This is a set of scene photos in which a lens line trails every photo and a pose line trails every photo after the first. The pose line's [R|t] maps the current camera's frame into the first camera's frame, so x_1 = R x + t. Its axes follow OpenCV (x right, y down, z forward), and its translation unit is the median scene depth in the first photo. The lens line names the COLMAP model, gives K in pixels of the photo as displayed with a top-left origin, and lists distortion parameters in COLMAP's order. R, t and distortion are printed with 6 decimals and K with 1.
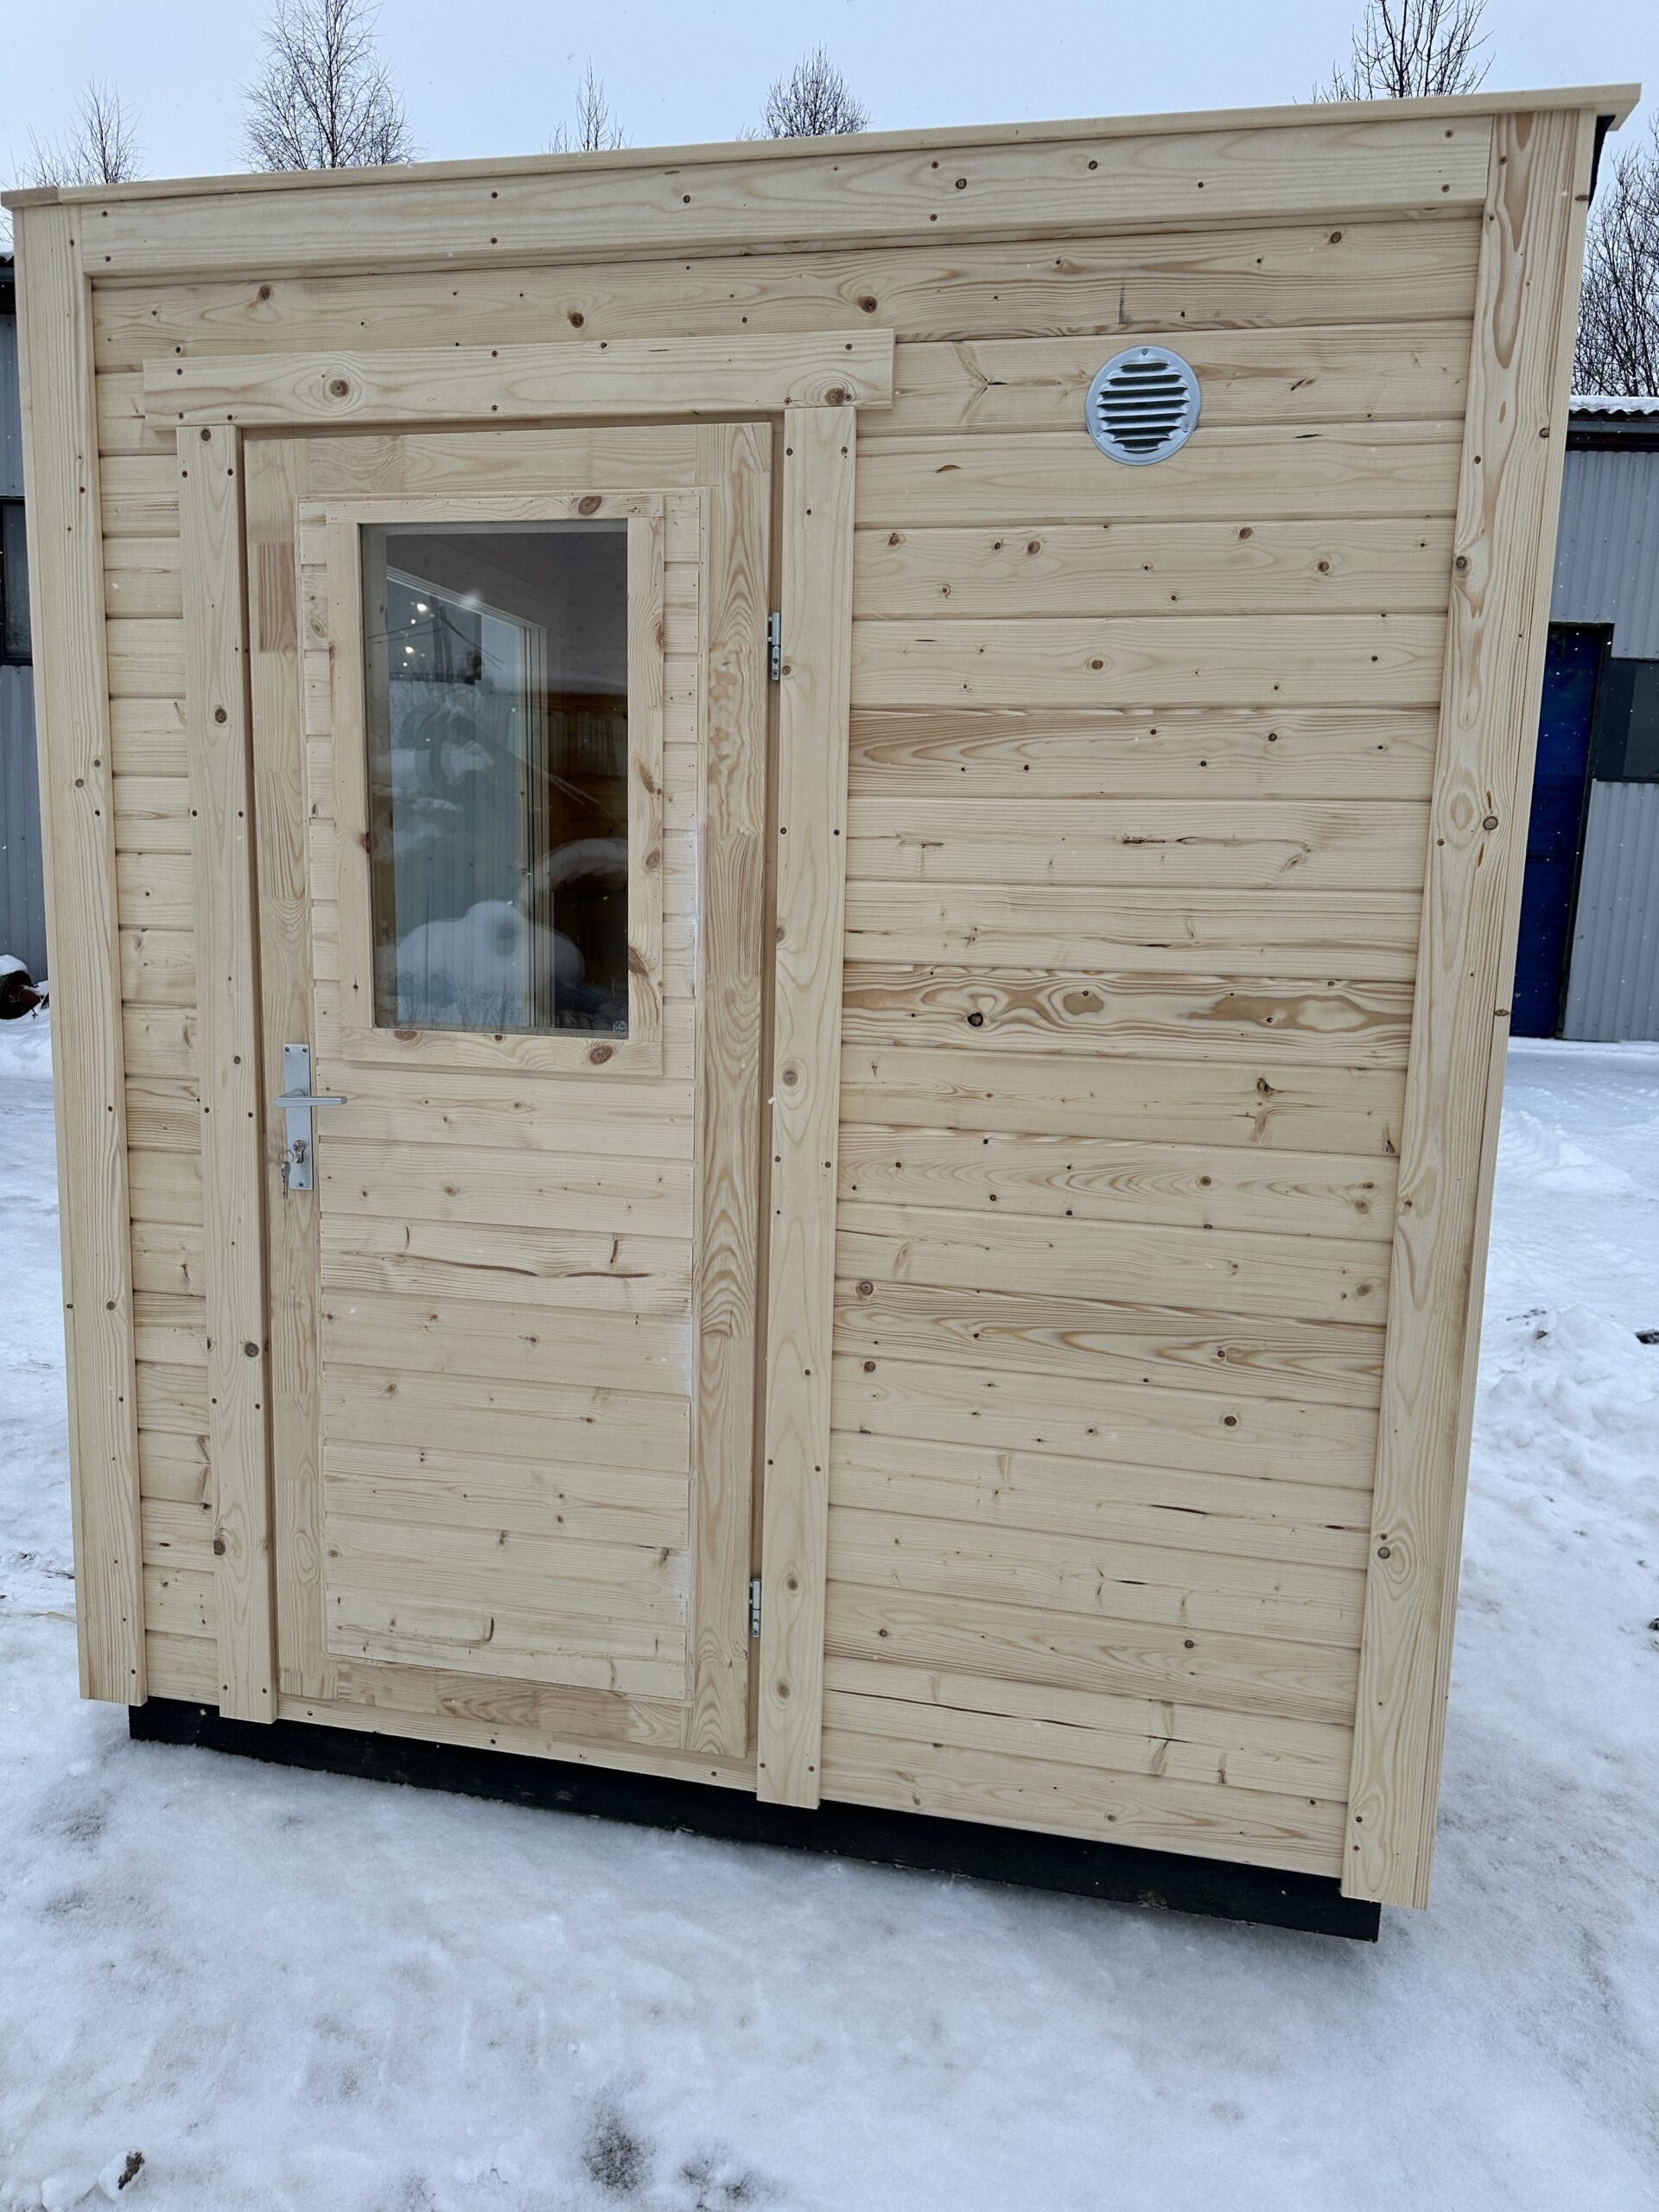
lens RADIAL K [[1544.8, 0, 823.8], [0, 1544.8, 1104.2], [0, 0, 1]] dist [0.055121, -0.064509]
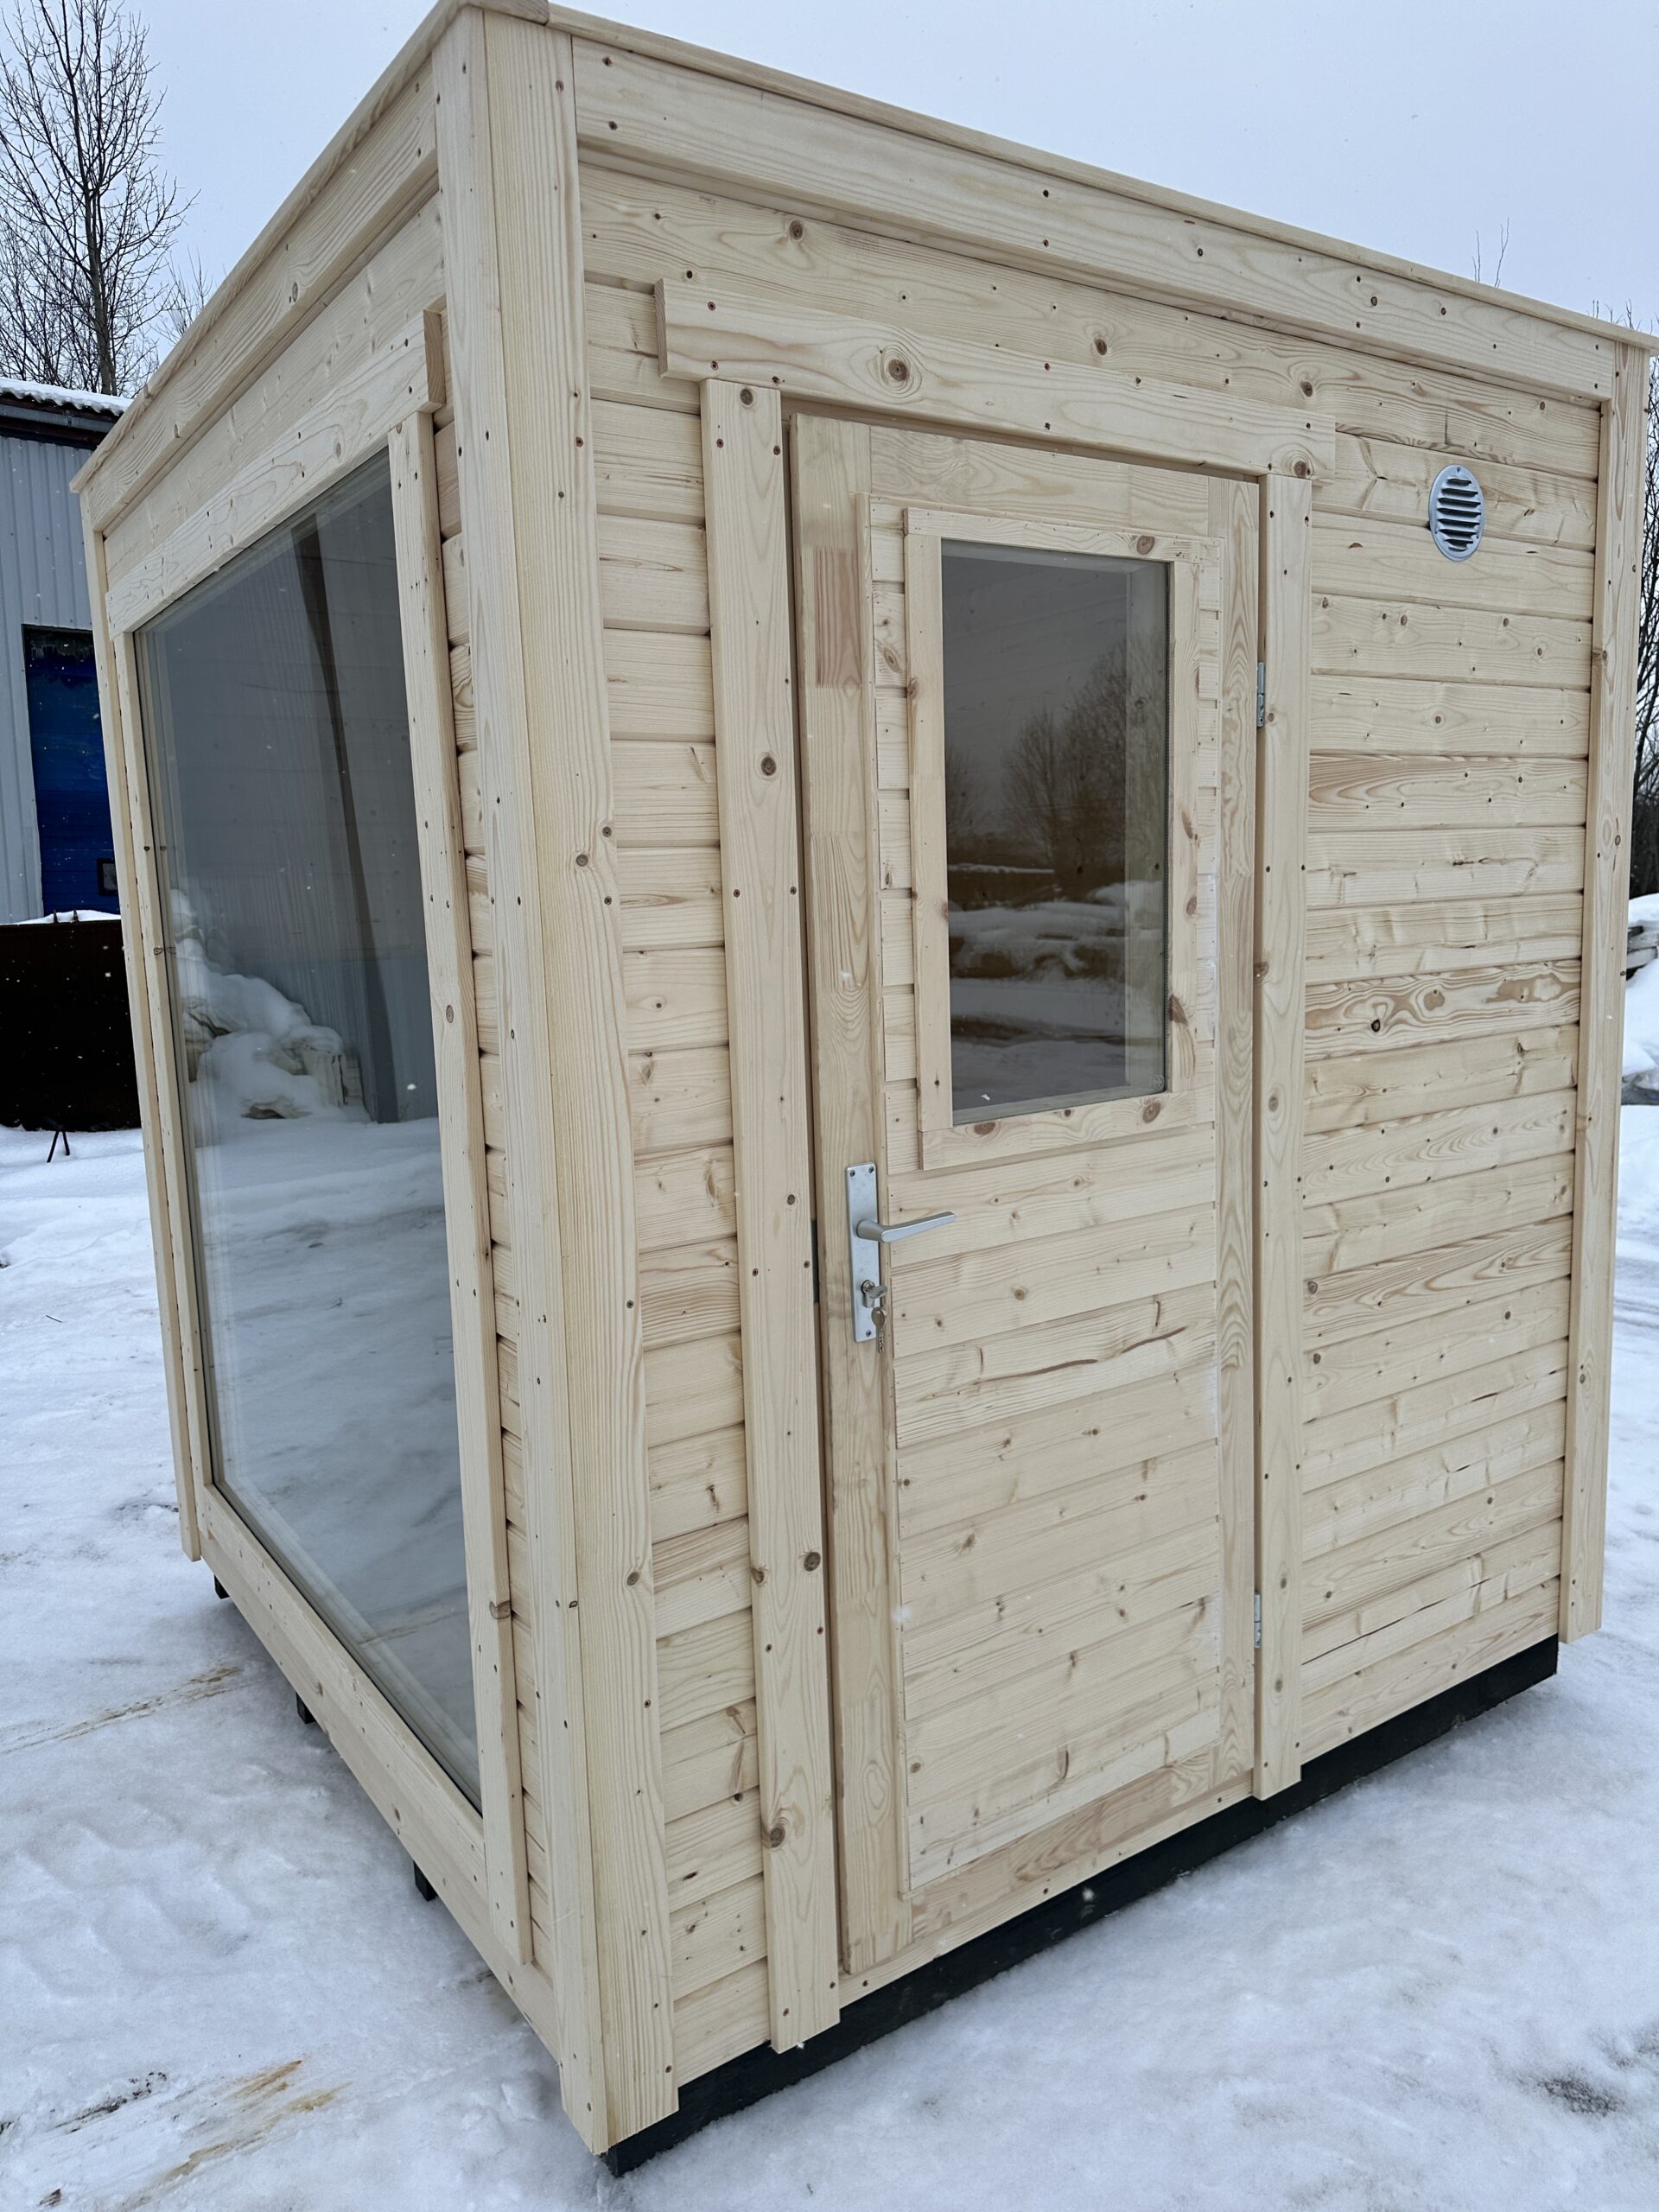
lens RADIAL K [[1544.8, 0, 820.9], [0, 1544.8, 1107.2], [0, 0, 1]] dist [0.055121, -0.064509]
pose [[0.690849, -0.155849, 0.706002, -0.999119], [0.165146, 0.984691, 0.055768, -0.126934], [-0.703885, 0.078066, 0.706011, 0.479234]]
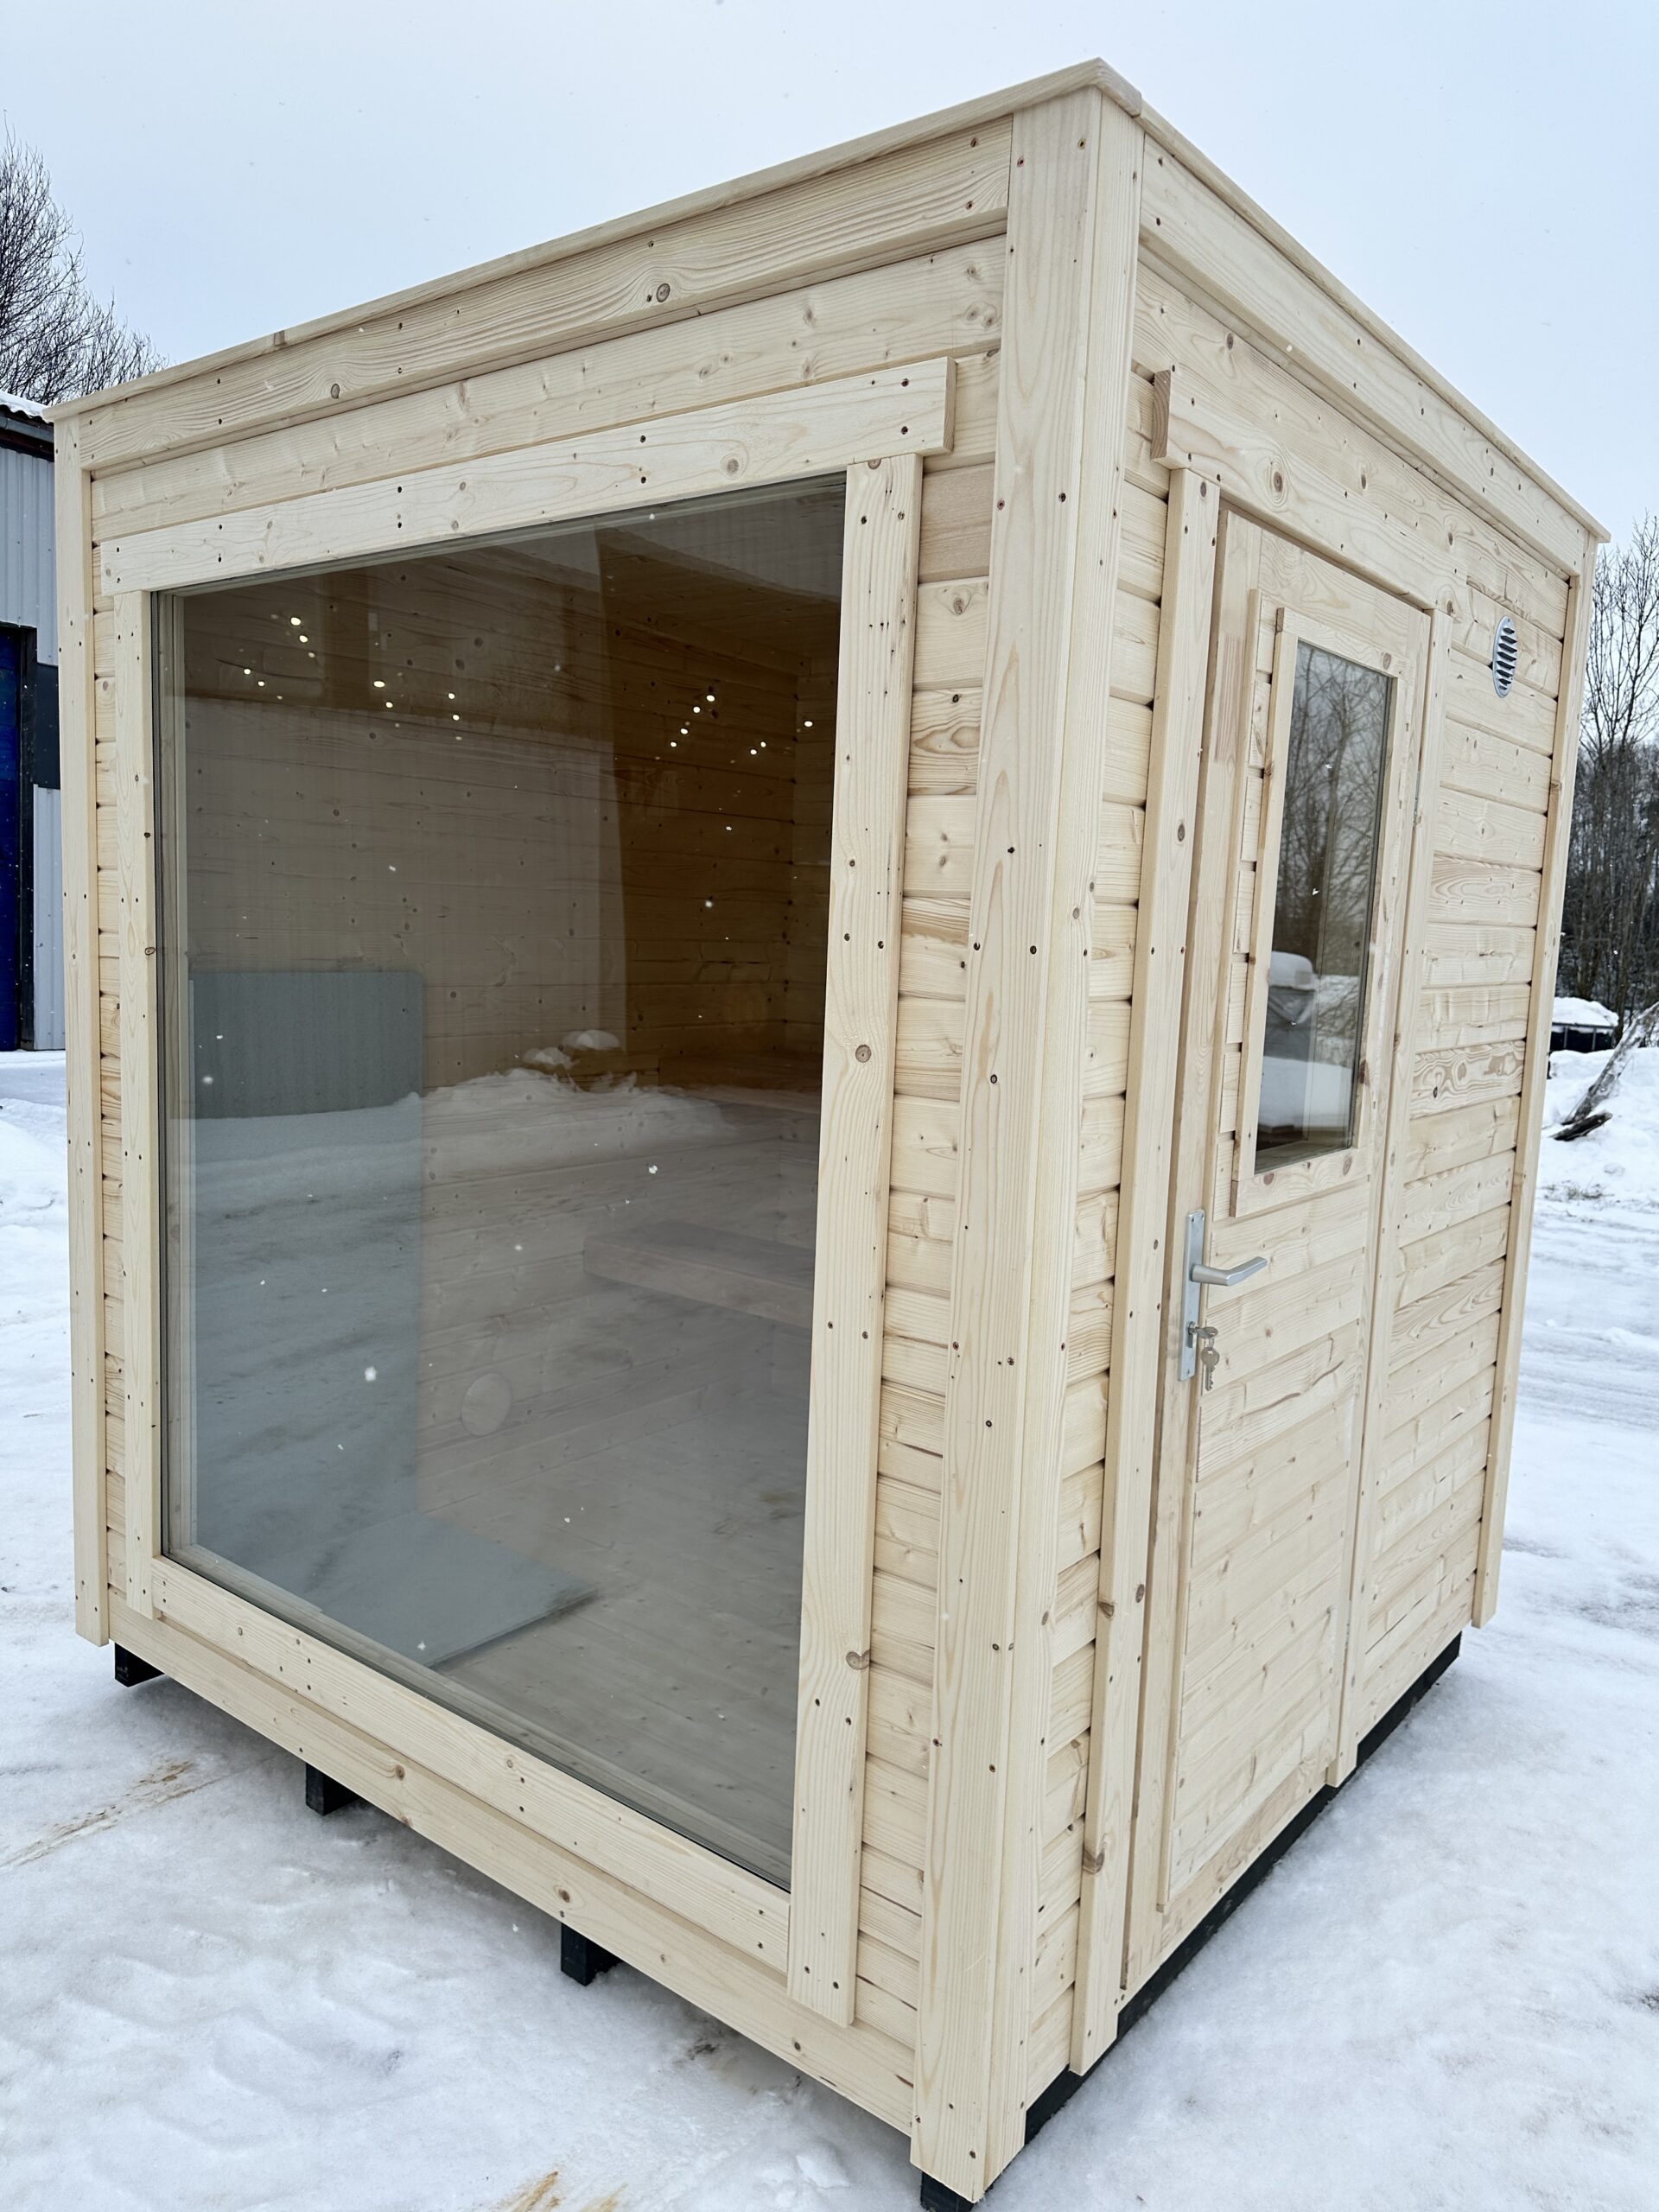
lens RADIAL K [[1544.8, 0, 833.8], [0, 1544.8, 1105.7], [0, 0, 1]] dist [0.055121, -0.064509]
pose [[0.439711, -0.120701, 0.889992, -1.287638], [0.111869, 0.990572, 0.079071, -0.203438], [-0.891145, 0.064795, 0.449068, 0.857804]]
